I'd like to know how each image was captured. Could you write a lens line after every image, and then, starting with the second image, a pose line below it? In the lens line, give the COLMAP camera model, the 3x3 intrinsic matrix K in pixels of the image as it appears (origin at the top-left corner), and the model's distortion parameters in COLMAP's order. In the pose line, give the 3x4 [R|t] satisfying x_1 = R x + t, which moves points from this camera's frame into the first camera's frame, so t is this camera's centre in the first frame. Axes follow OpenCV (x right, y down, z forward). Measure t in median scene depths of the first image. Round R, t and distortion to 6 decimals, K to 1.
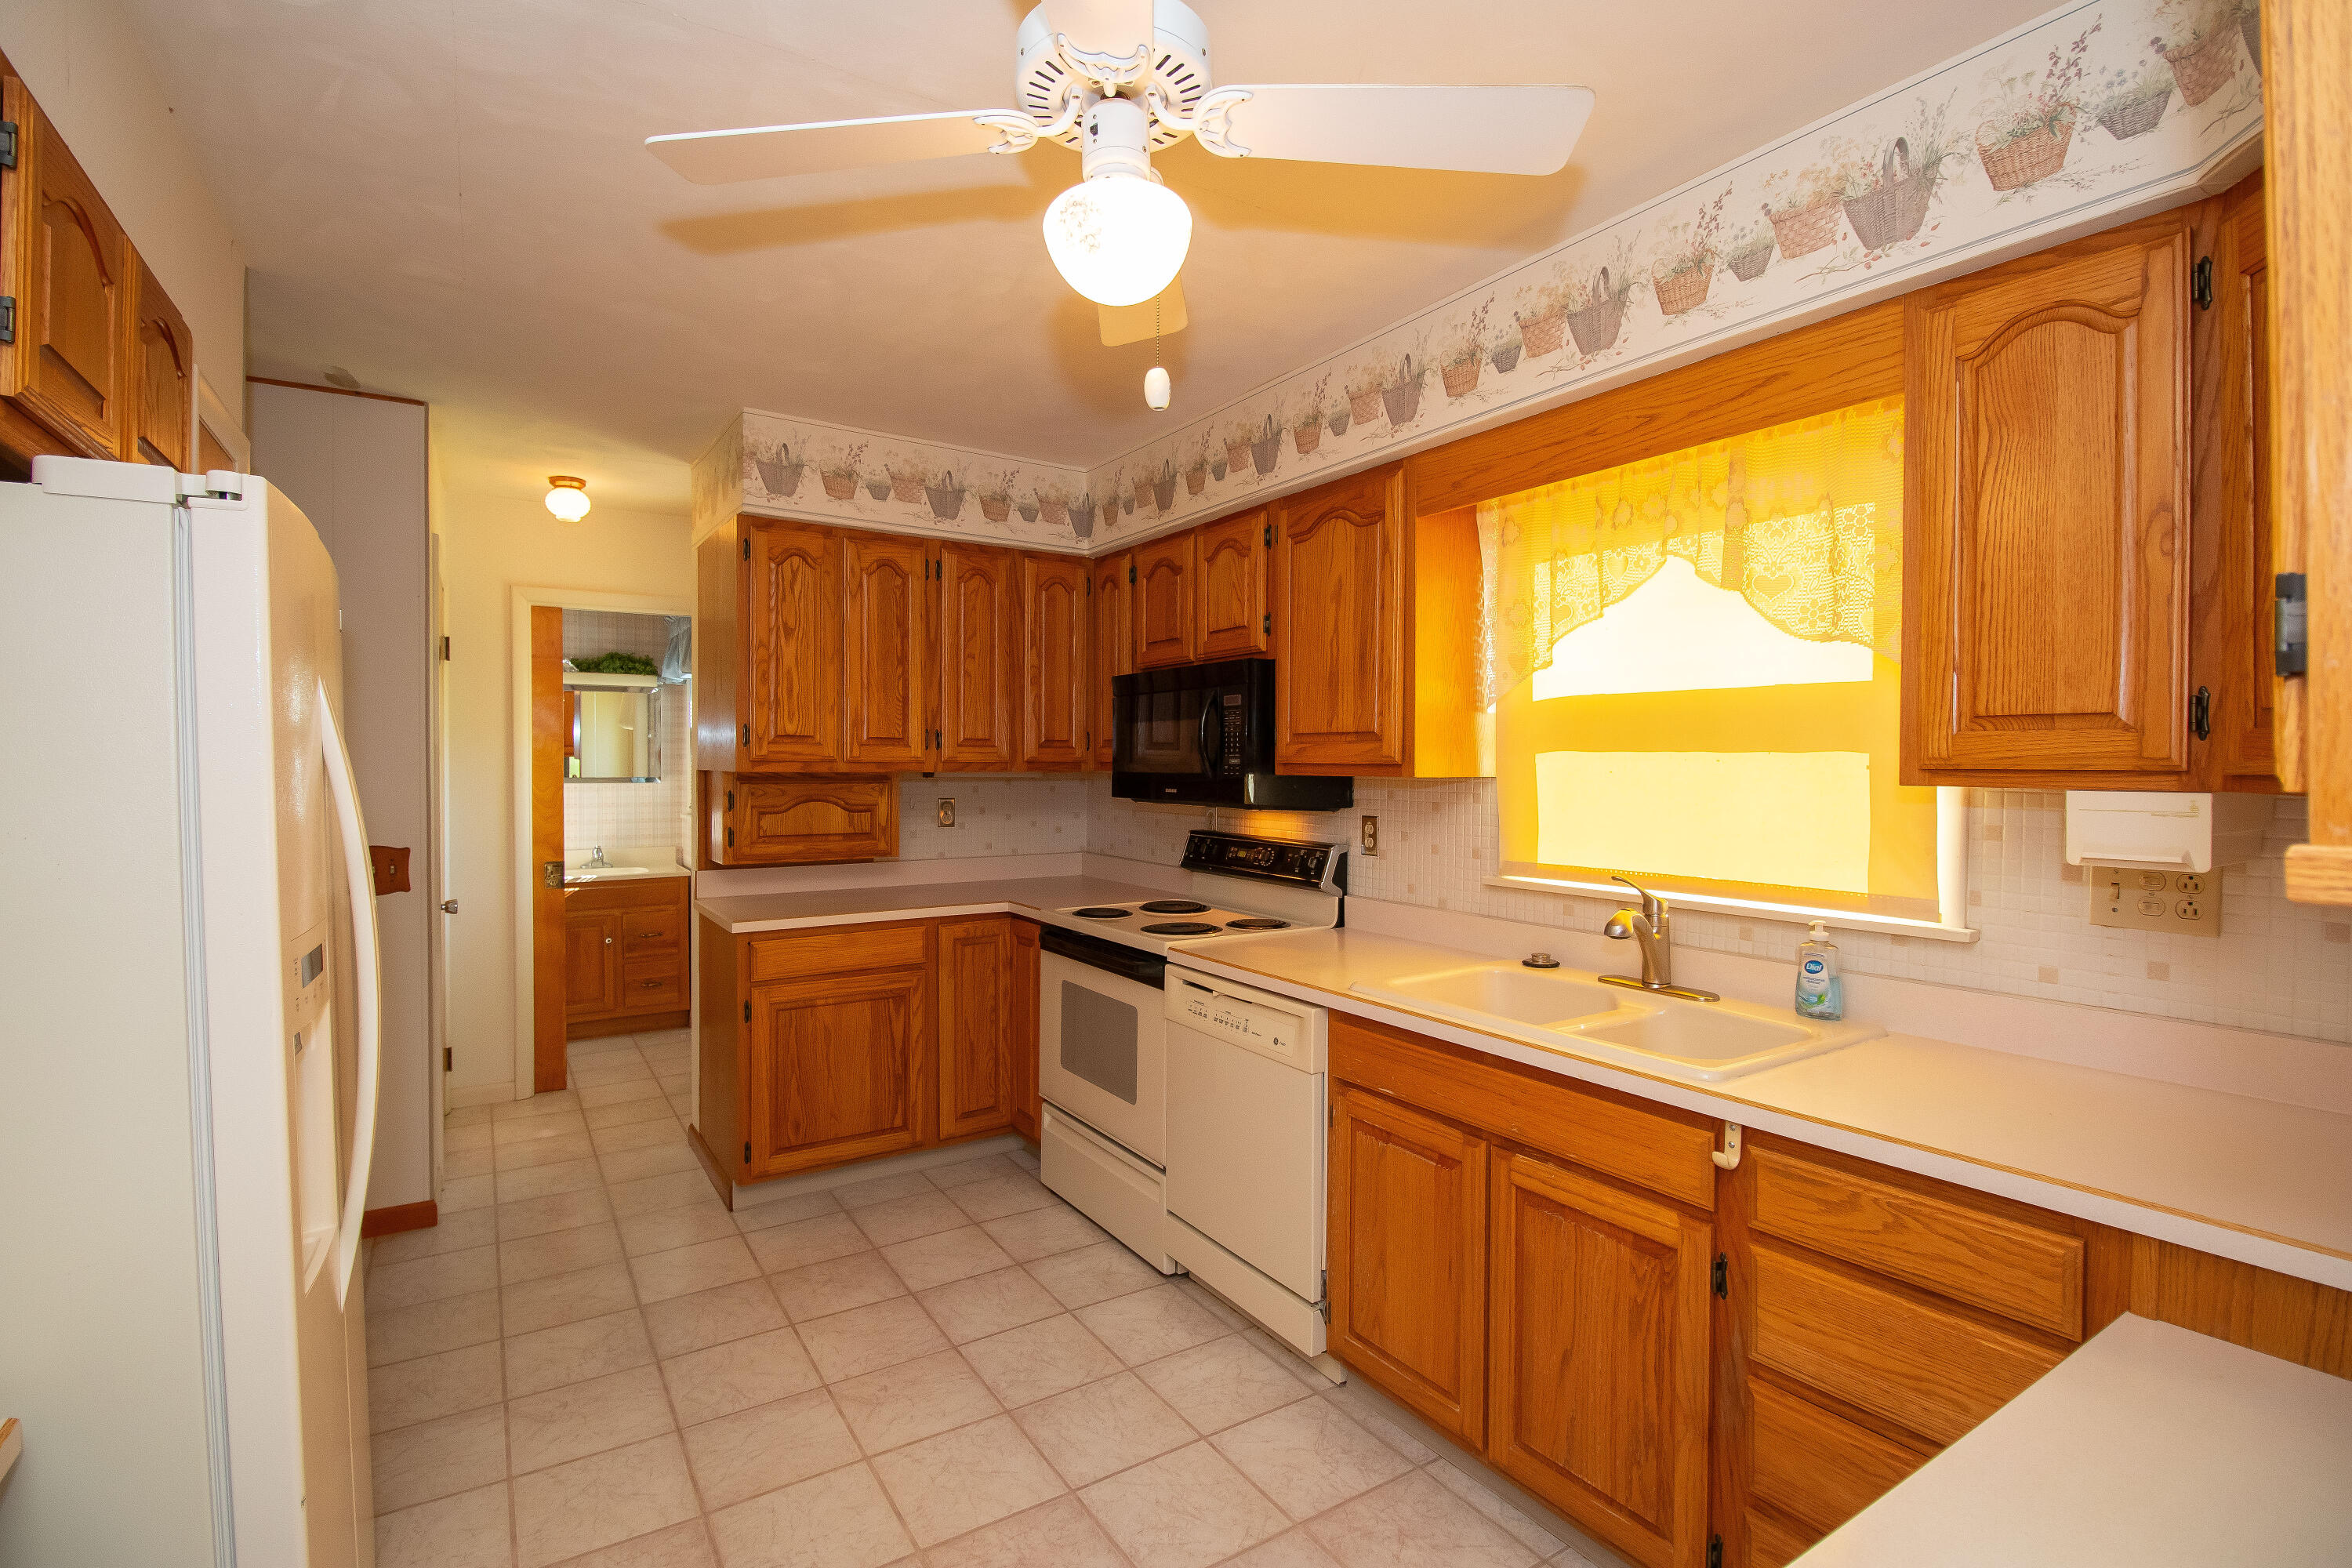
lens RADIAL K [[1092.9, 0, 1176.5], [0, 1092.9, 772.6], [0, 0, 1]] dist [0.001030, -0.000312]
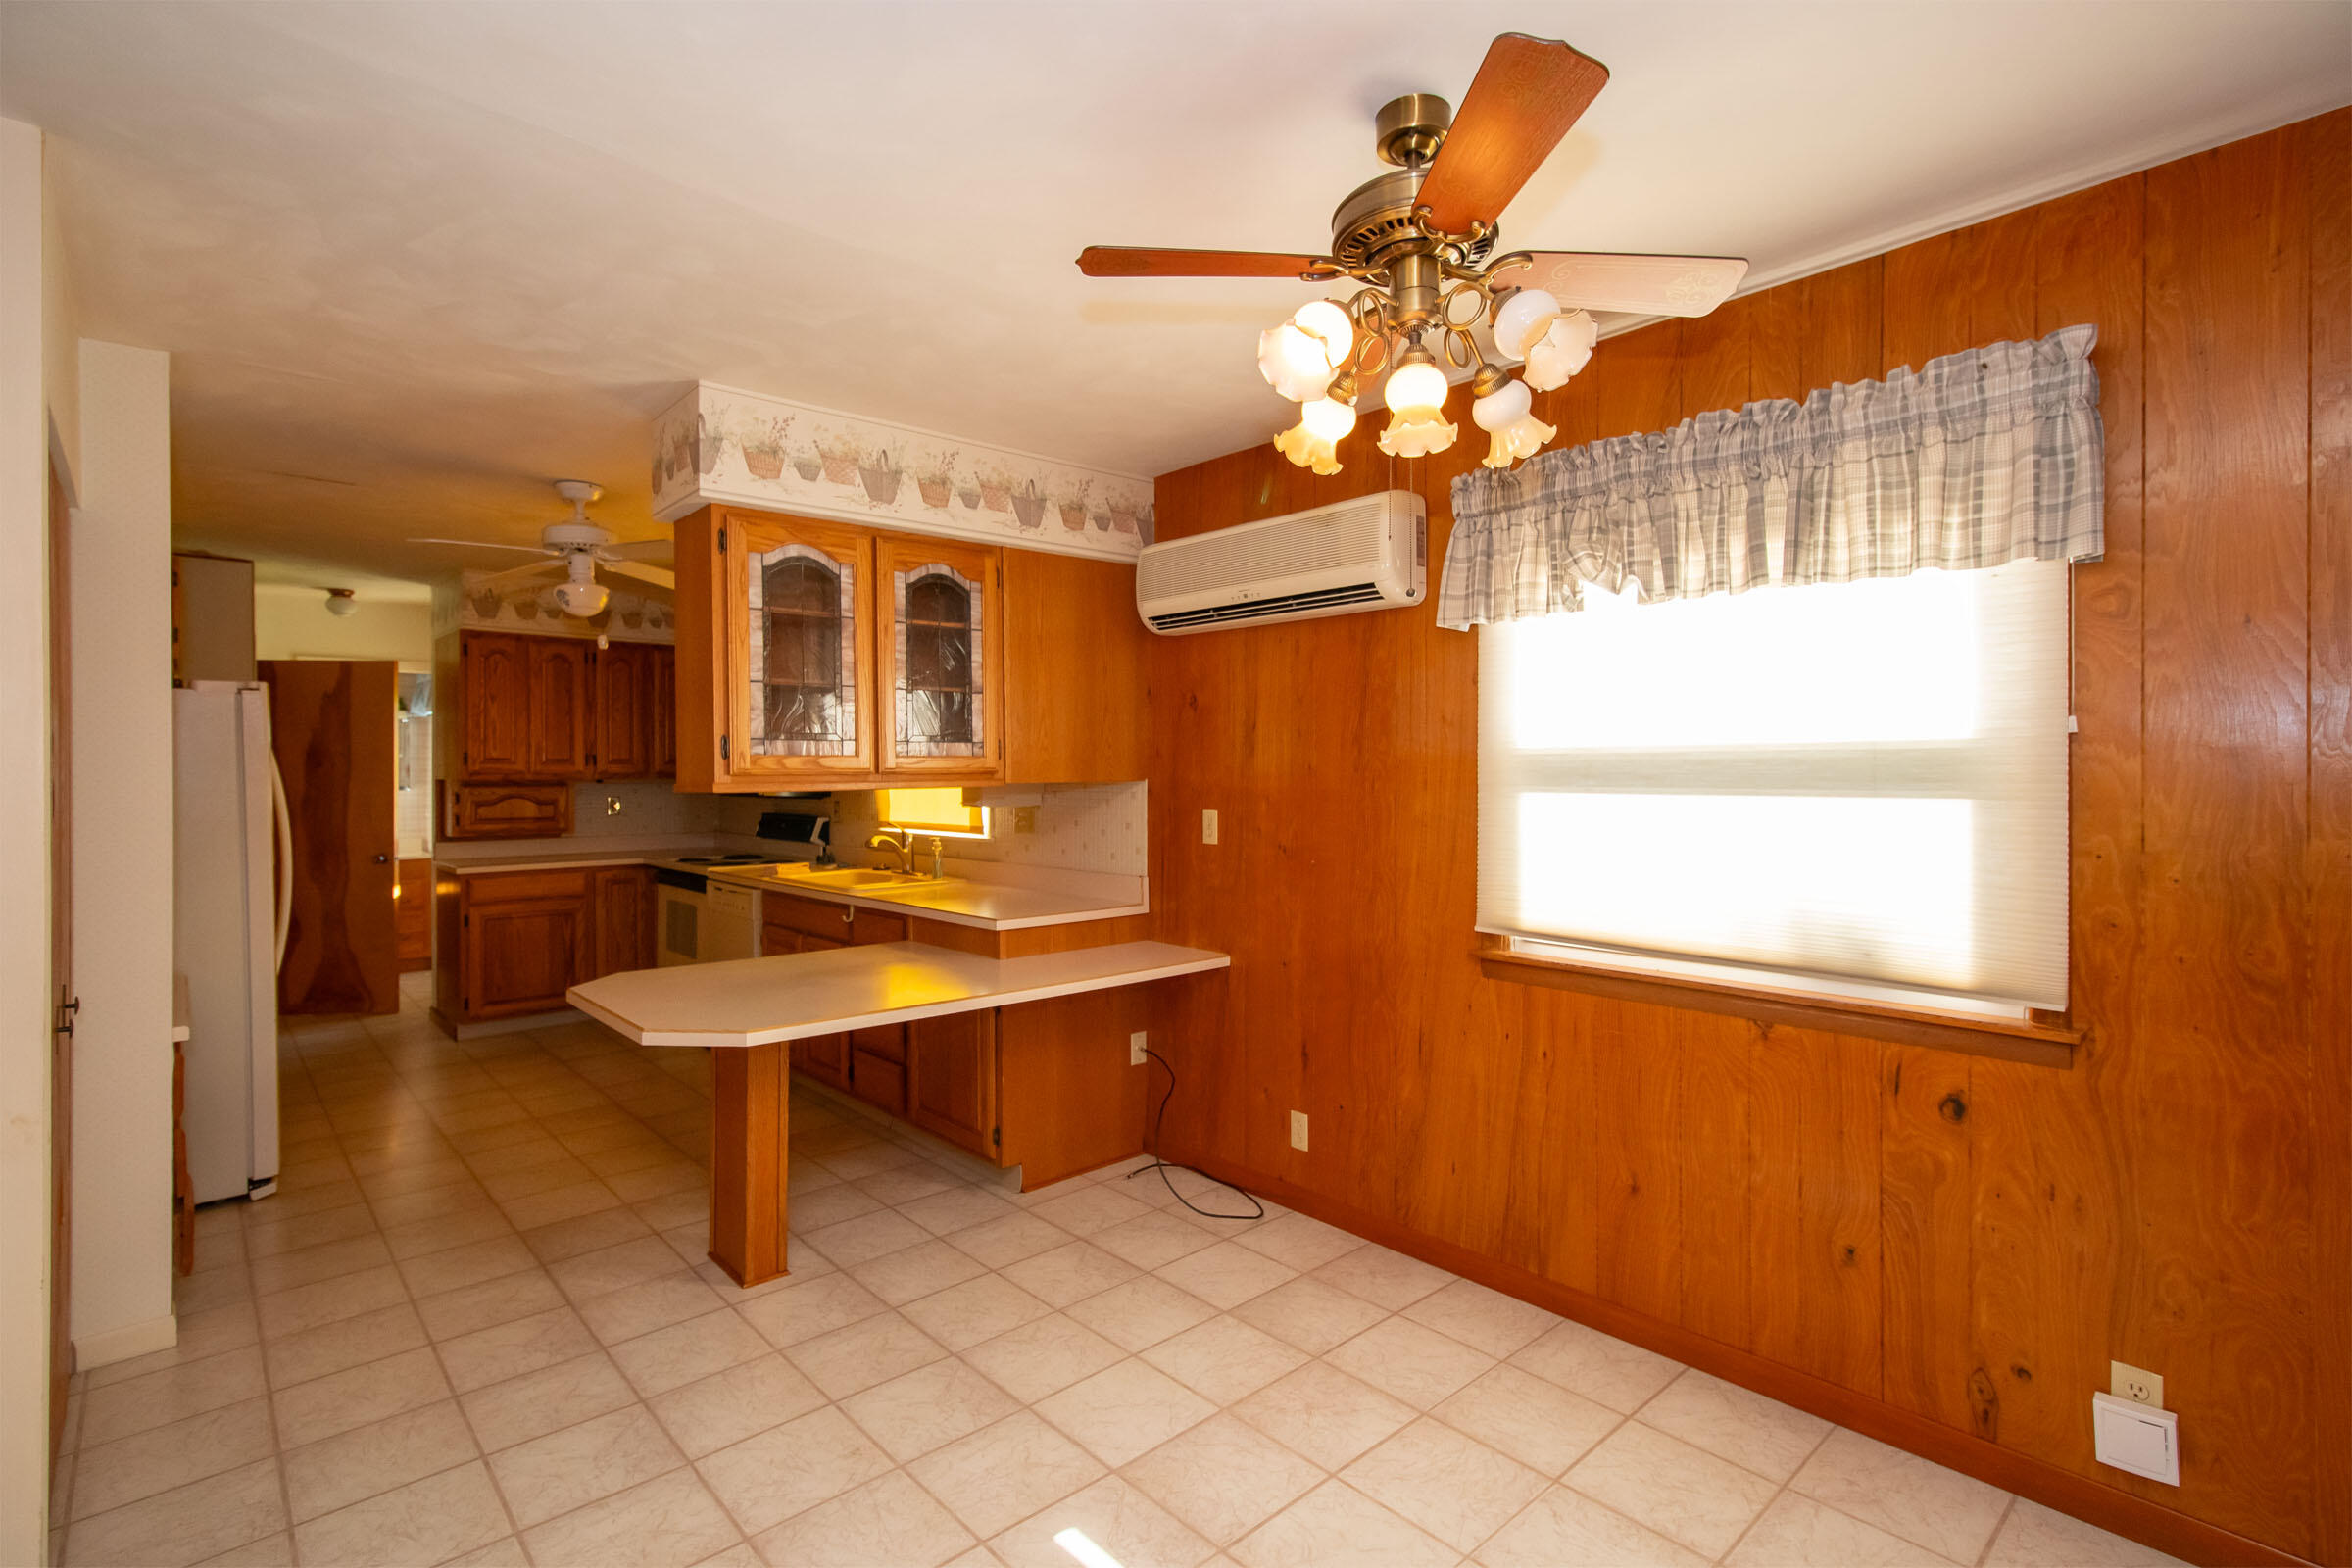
lens RADIAL K [[1100.2, 0, 1164.1], [0, 1100.2, 774.0], [0, 0, 1]] dist [0.003343, 0.000725]
pose [[0.986833, -0.007469, 0.161569, 0.408491], [0.008595, 0.999943, -0.006275, 0.010166], [-0.161513, 0.007582, 0.986841, -0.883308]]
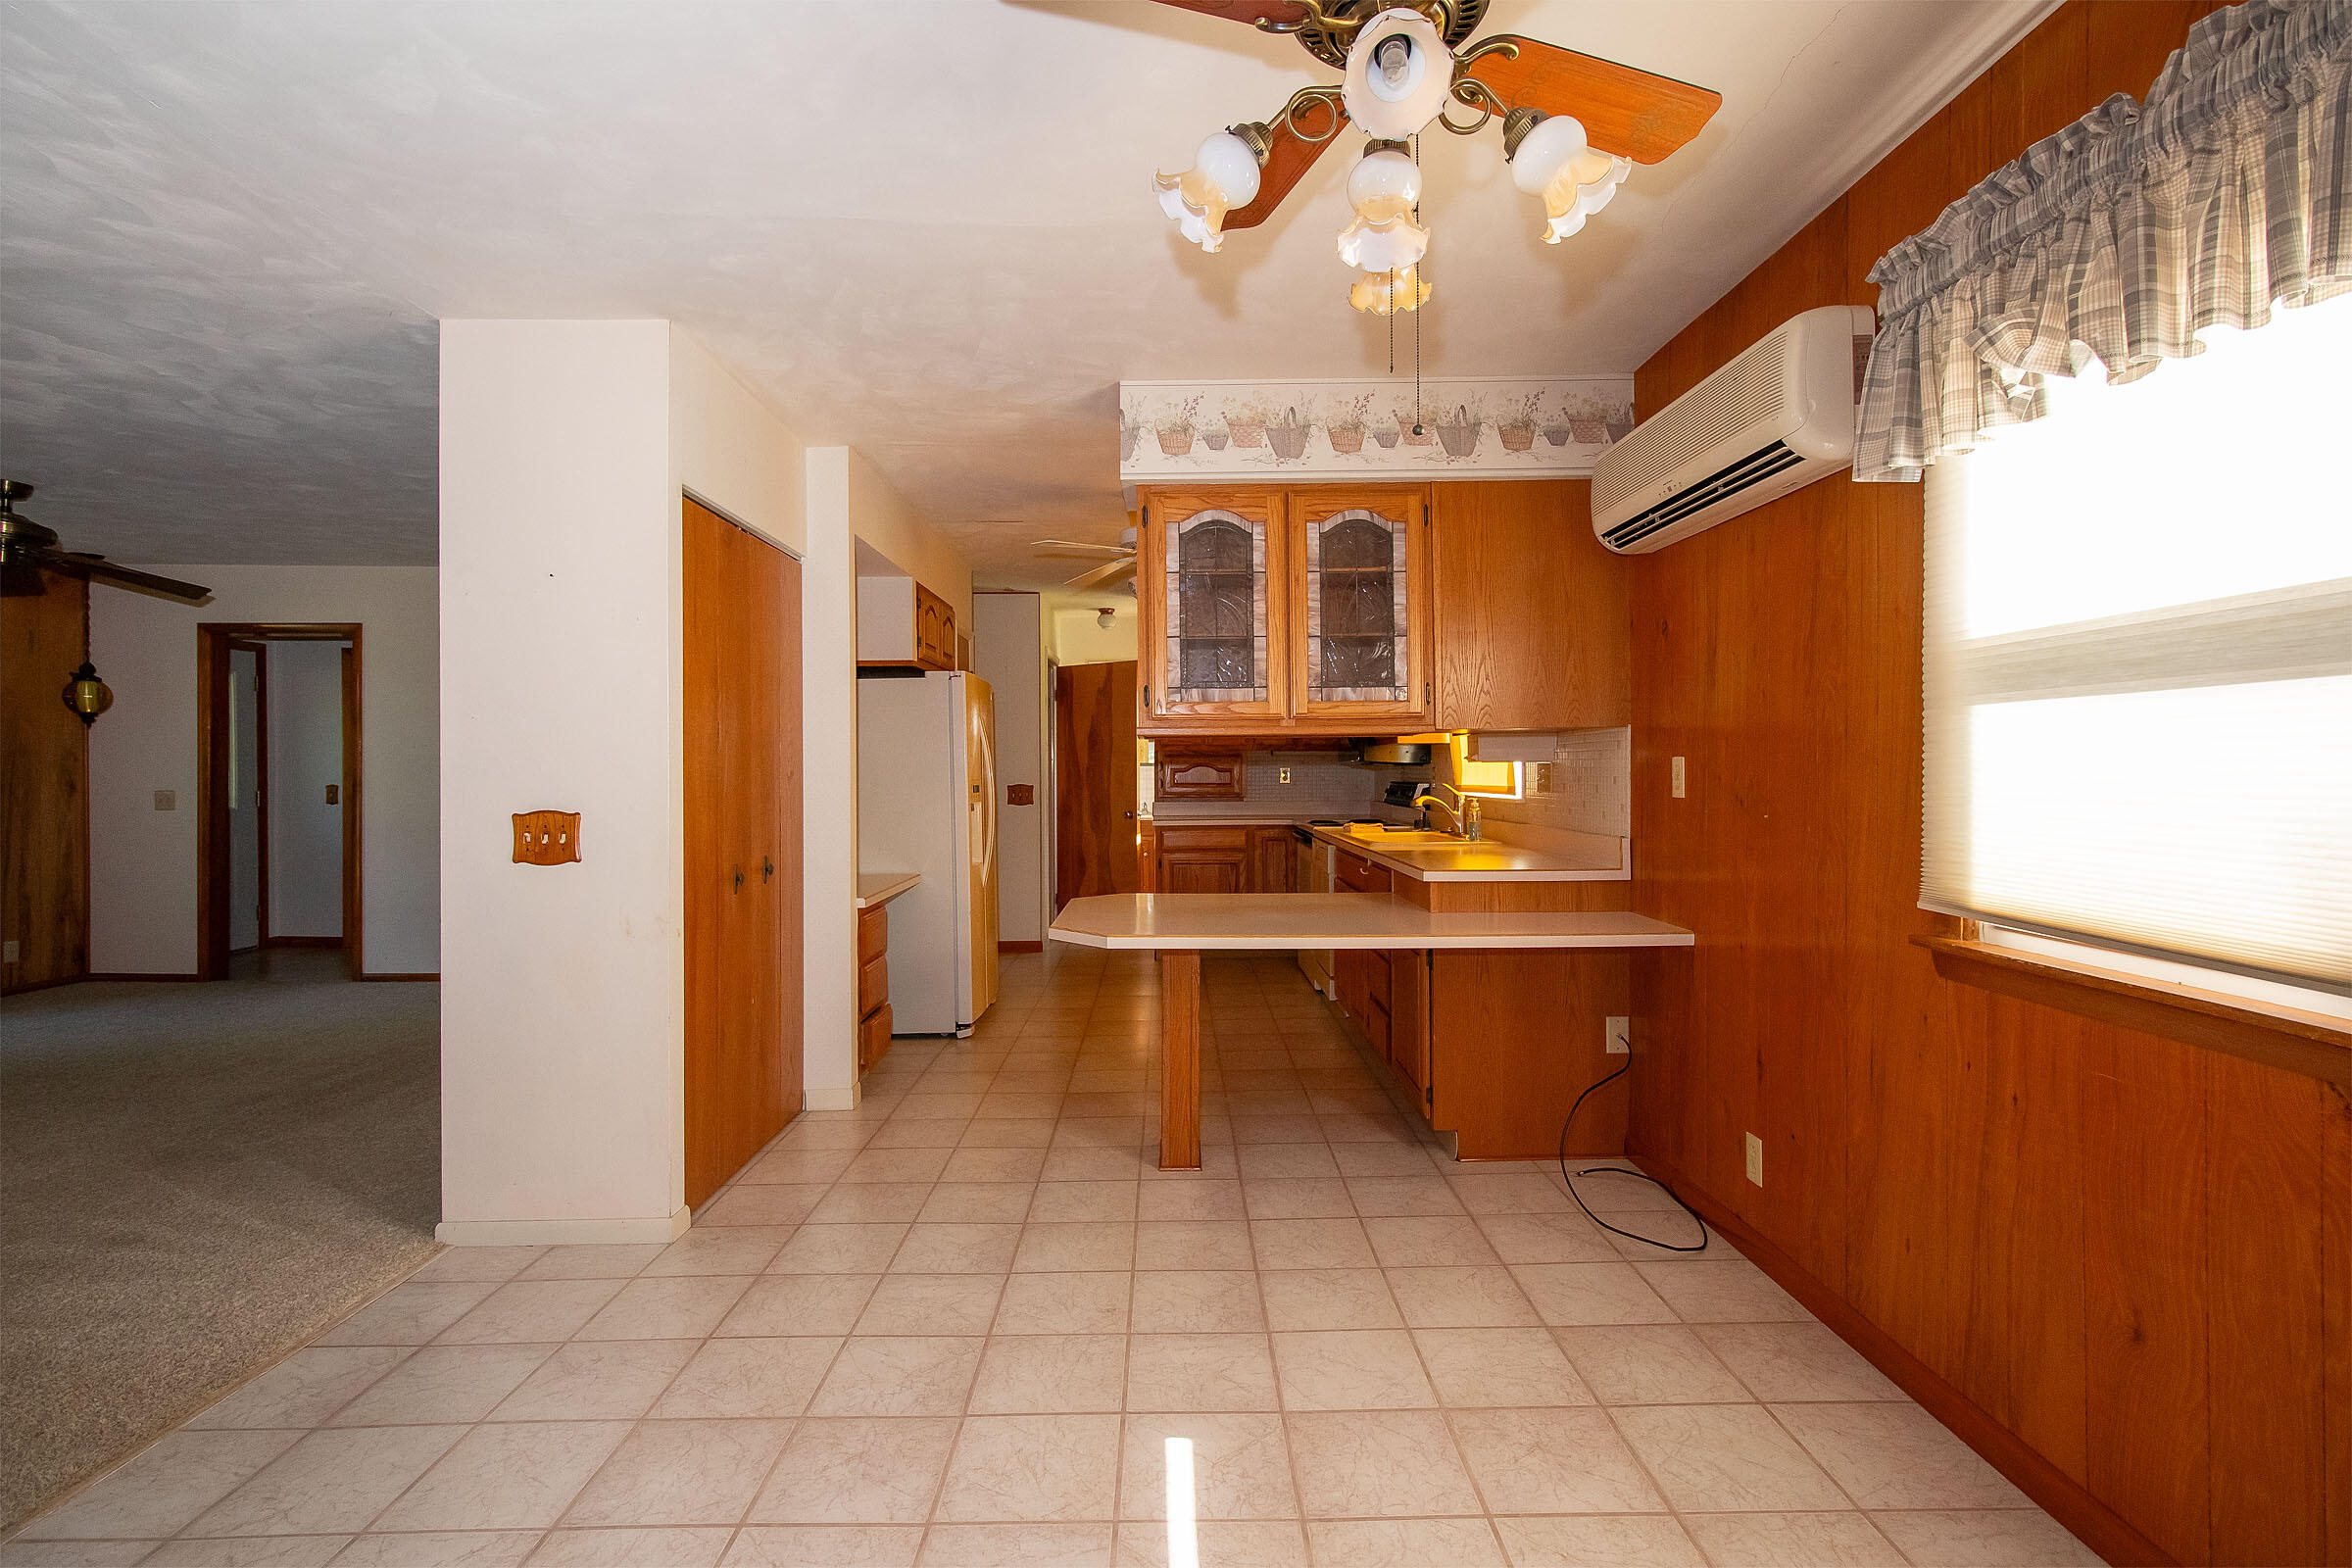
lens RADIAL K [[1092.9, 0, 1176.5], [0, 1092.9, 772.6], [0, 0, 1]] dist [0.001030, -0.000312]
pose [[0.847785, -0.007276, -0.530289, 0.770653], [0.003482, 0.999961, -0.008153, 0.060344], [0.530328, 0.005065, 0.847777, -0.791250]]
